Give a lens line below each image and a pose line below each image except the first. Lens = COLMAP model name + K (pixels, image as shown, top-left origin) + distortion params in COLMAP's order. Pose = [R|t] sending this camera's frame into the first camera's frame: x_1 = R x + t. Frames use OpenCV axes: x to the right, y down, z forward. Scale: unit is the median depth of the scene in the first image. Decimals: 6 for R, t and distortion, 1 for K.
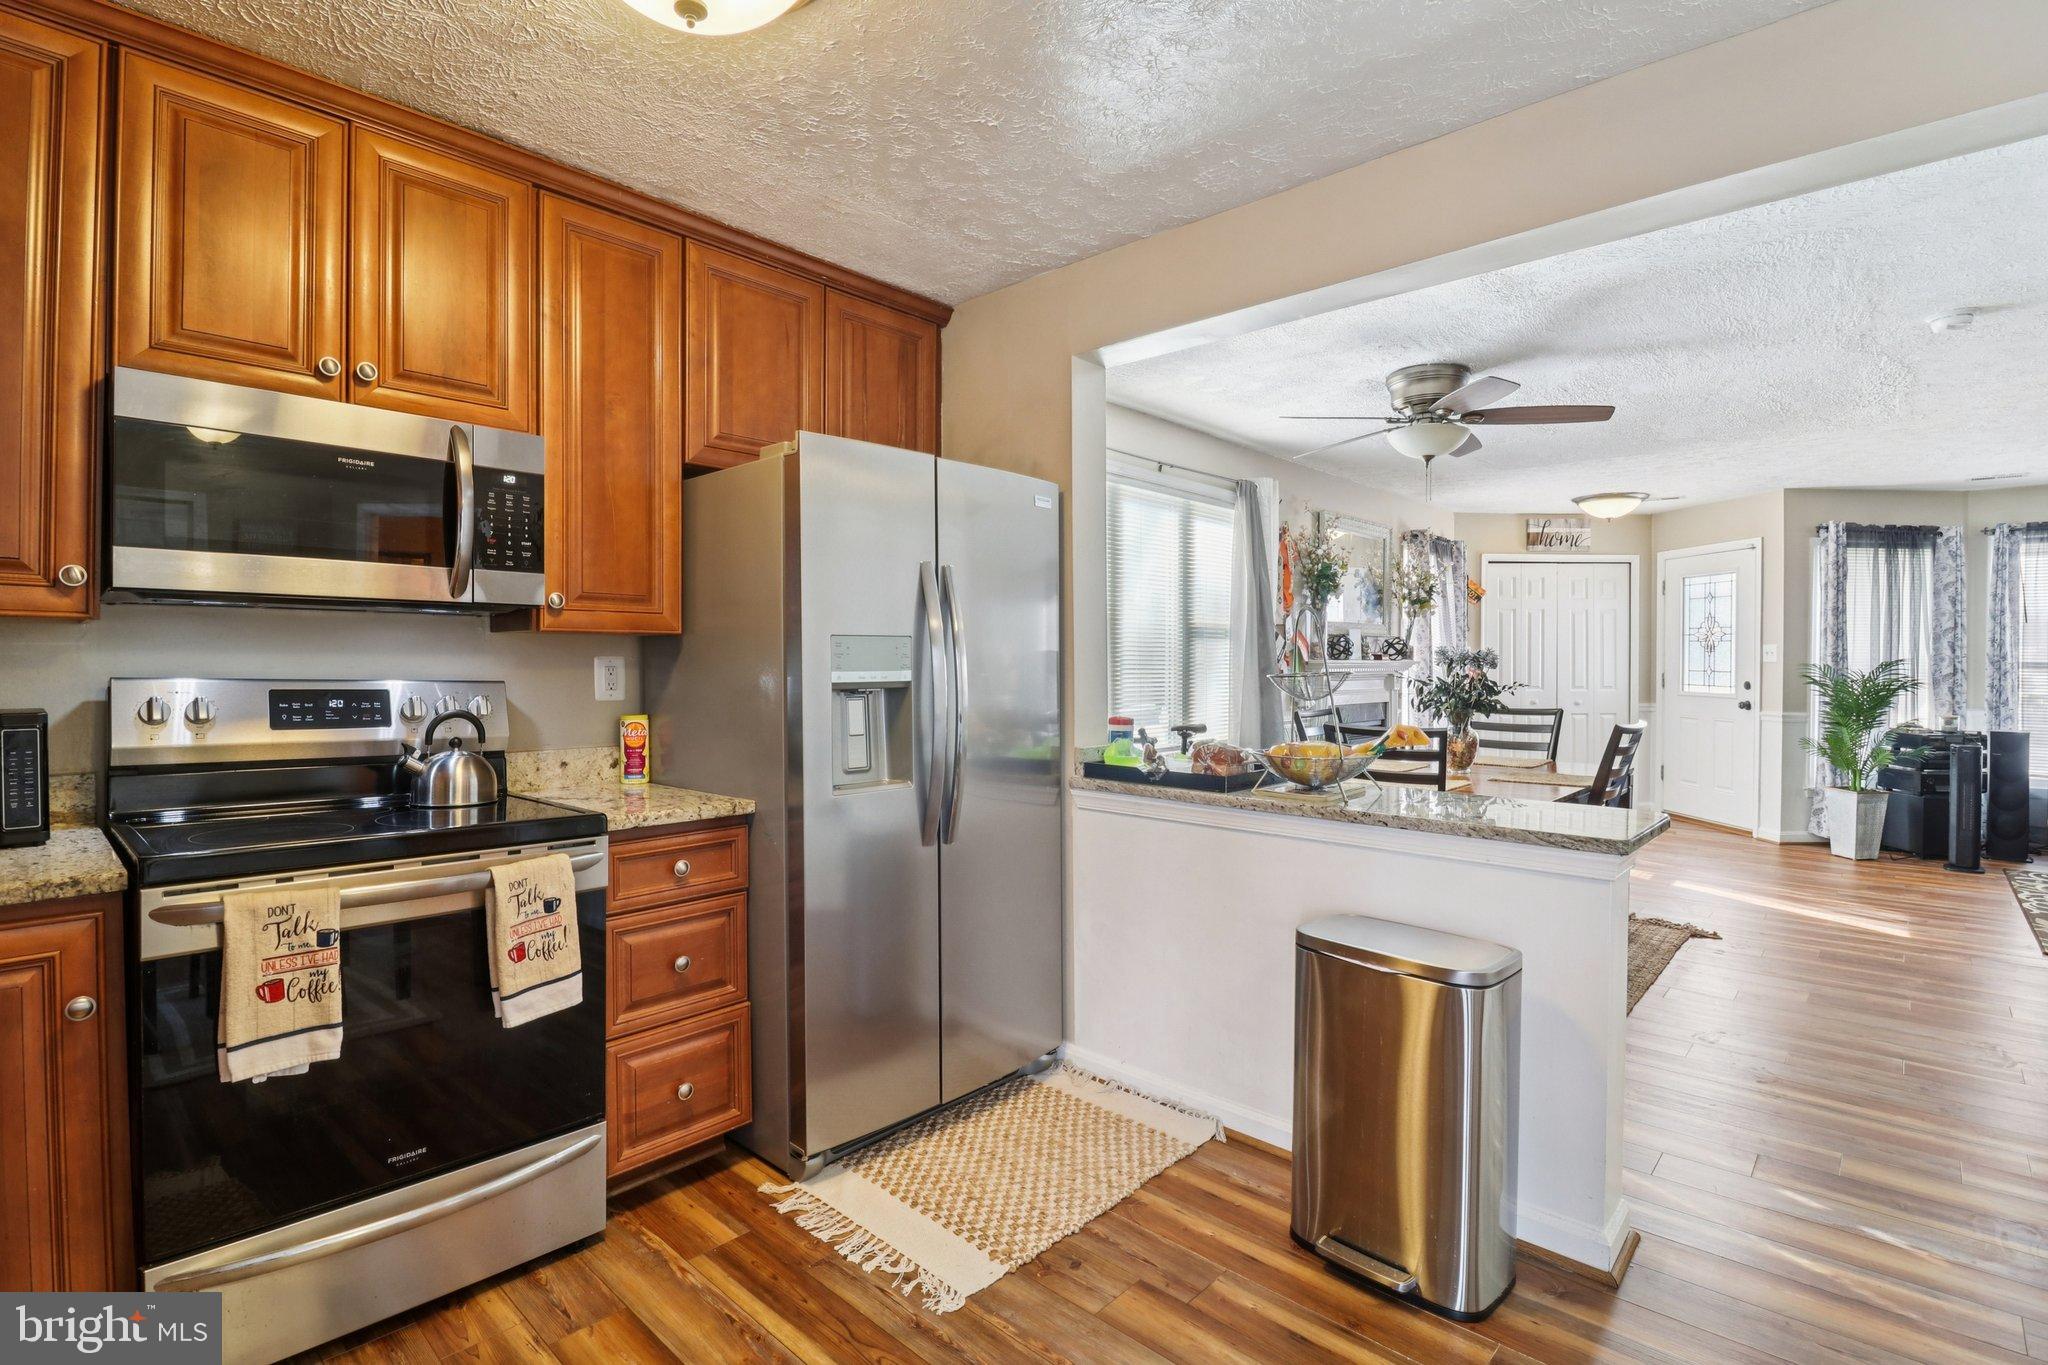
lens RADIAL K [[956.4, 0, 1025.9], [0, 956.4, 676.1], [0, 0, 1]] dist [-0.001748, -0.014291]
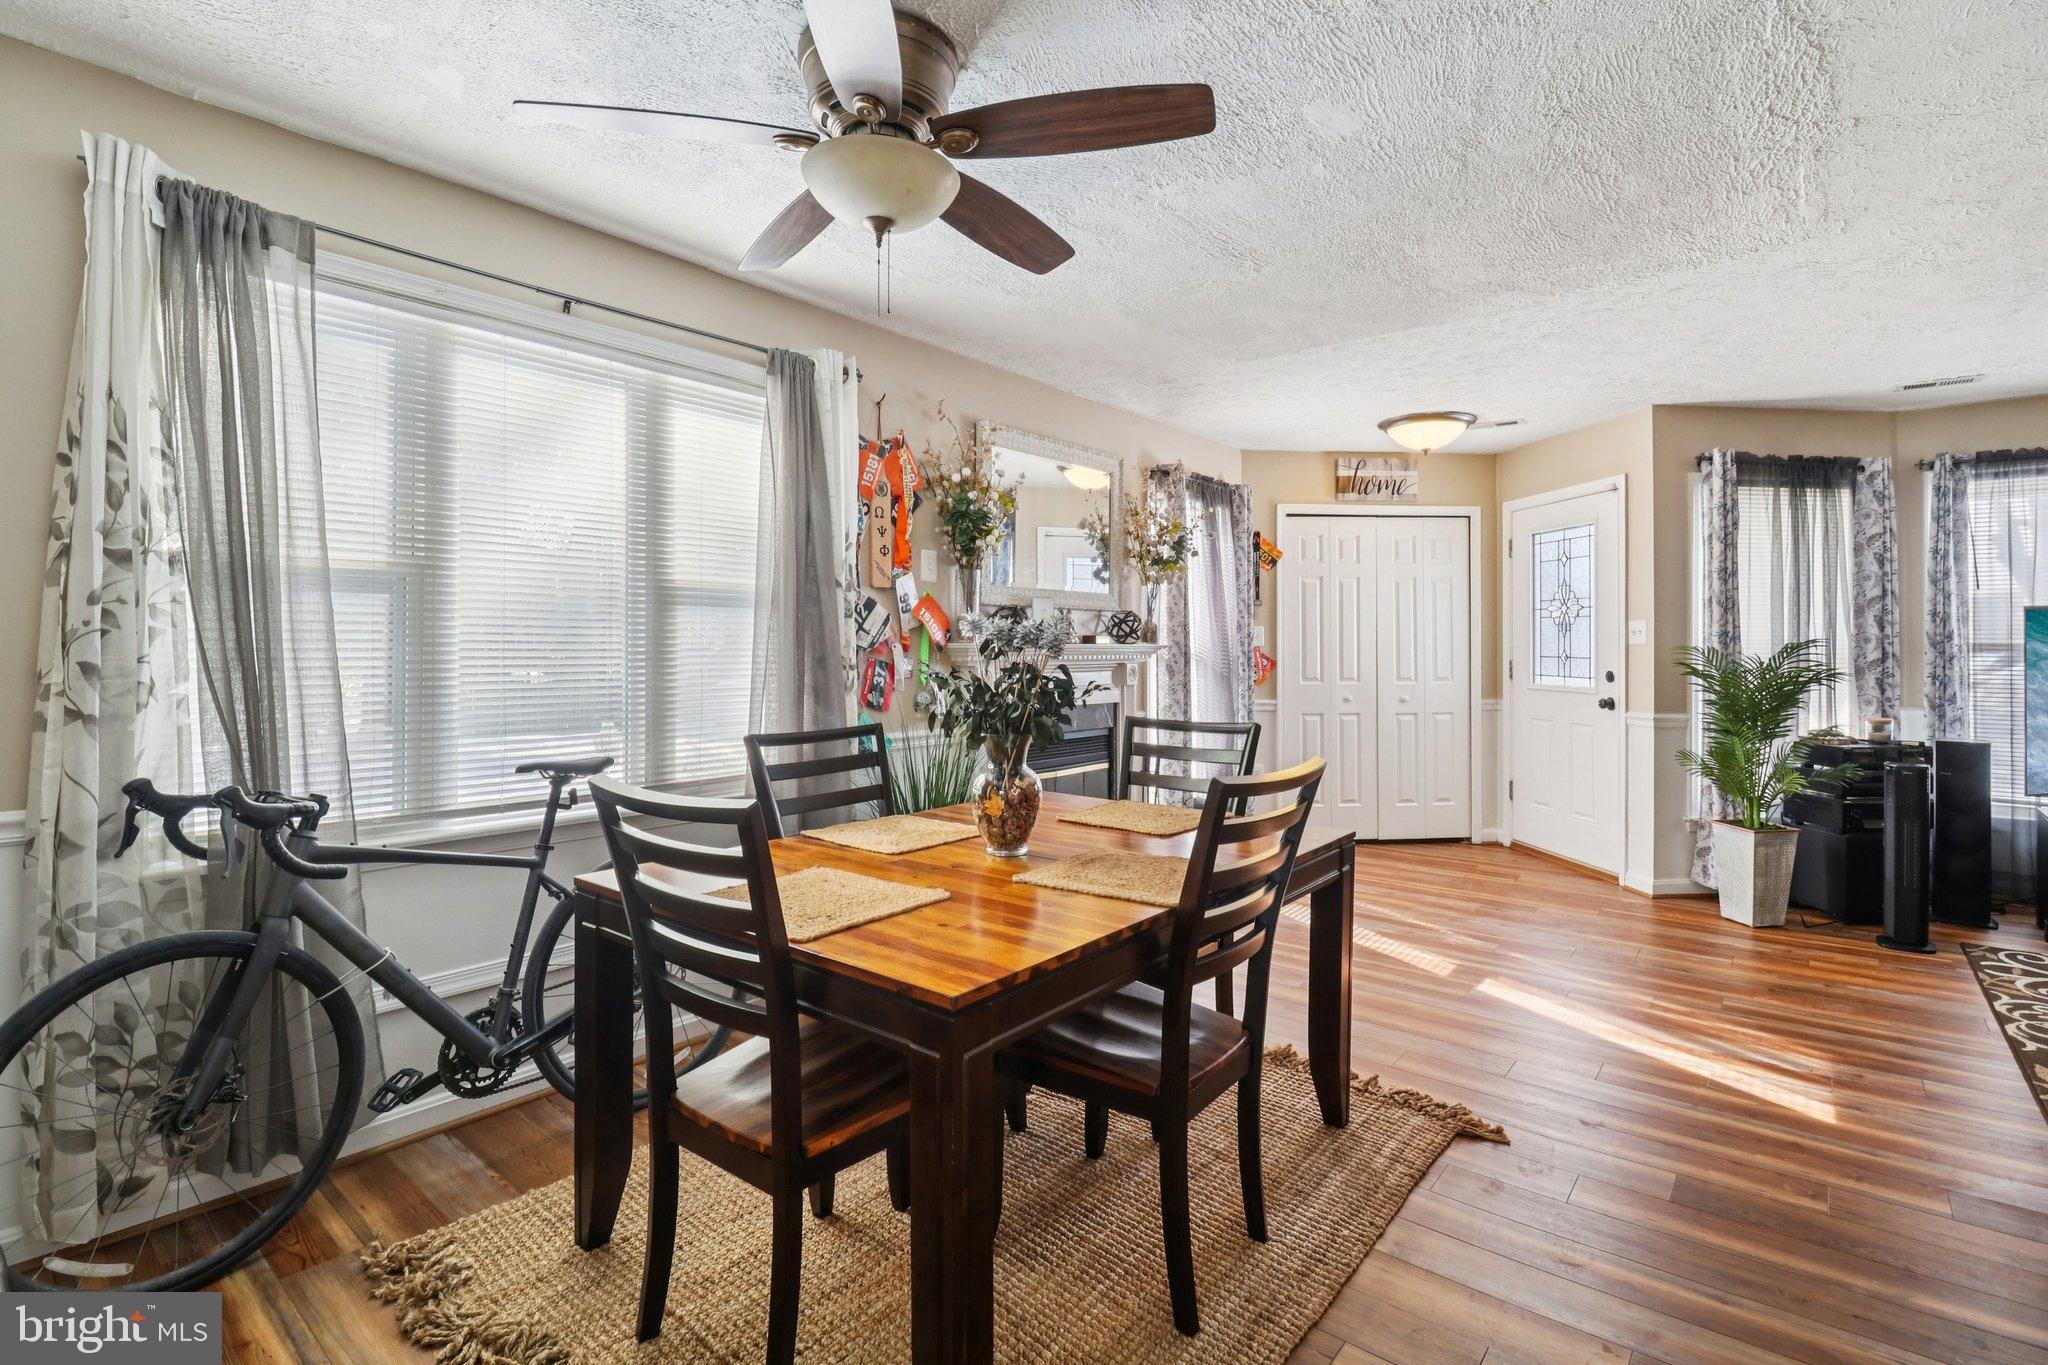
lens RADIAL K [[975.8, 0, 1008.9], [0, 975.8, 652.3], [0, 0, 1]] dist [-0.001260, -0.014588]
pose [[0.998280, -0.003720, 0.058507, 0.270580], [0.004426, 0.999919, -0.011941, -0.002291], [-0.058458, 0.012180, 0.998216, 0.297898]]
